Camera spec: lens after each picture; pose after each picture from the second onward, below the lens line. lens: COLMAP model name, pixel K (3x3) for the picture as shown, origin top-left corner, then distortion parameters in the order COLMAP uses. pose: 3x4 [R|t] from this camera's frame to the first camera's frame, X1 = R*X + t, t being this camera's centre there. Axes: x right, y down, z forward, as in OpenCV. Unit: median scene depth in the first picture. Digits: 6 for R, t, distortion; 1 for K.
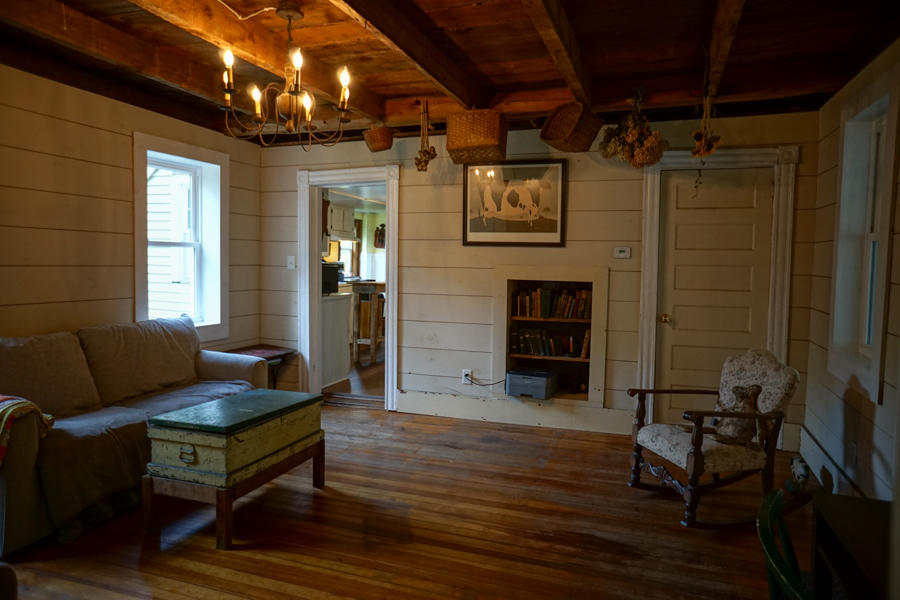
lens RADIAL K [[606.9, 0, 448.6], [0, 606.9, 299.8], [0, 0, 1]] dist [0.003962, 0.008212]
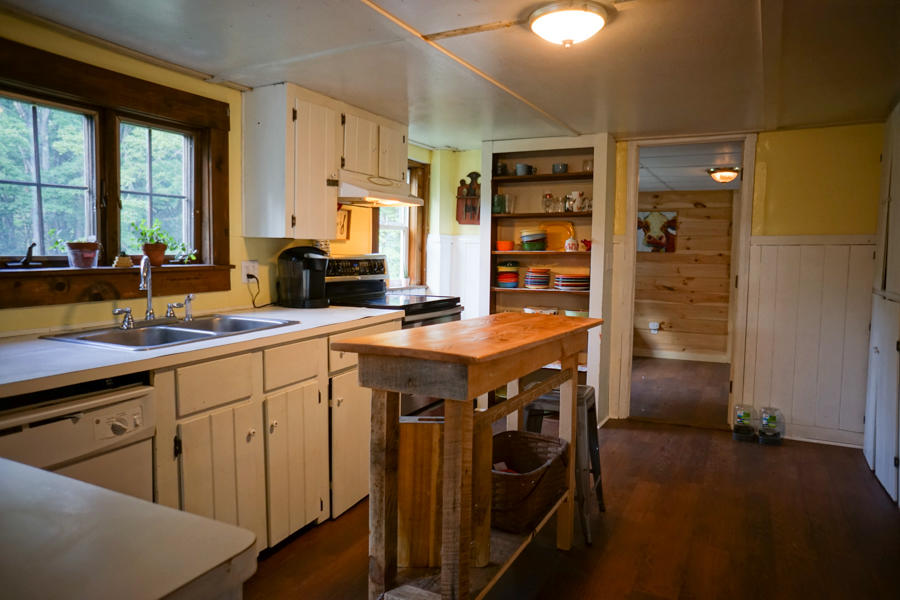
lens RADIAL K [[606.9, 0, 450.9], [0, 606.9, 299.7], [0, 0, 1]] dist [0.003962, 0.008212]
pose [[0.994557, -0.003613, -0.104132, -0.079965], [0.005561, 0.999815, 0.018426, -0.037070], [0.104046, -0.018905, 0.994393, 0.548473]]
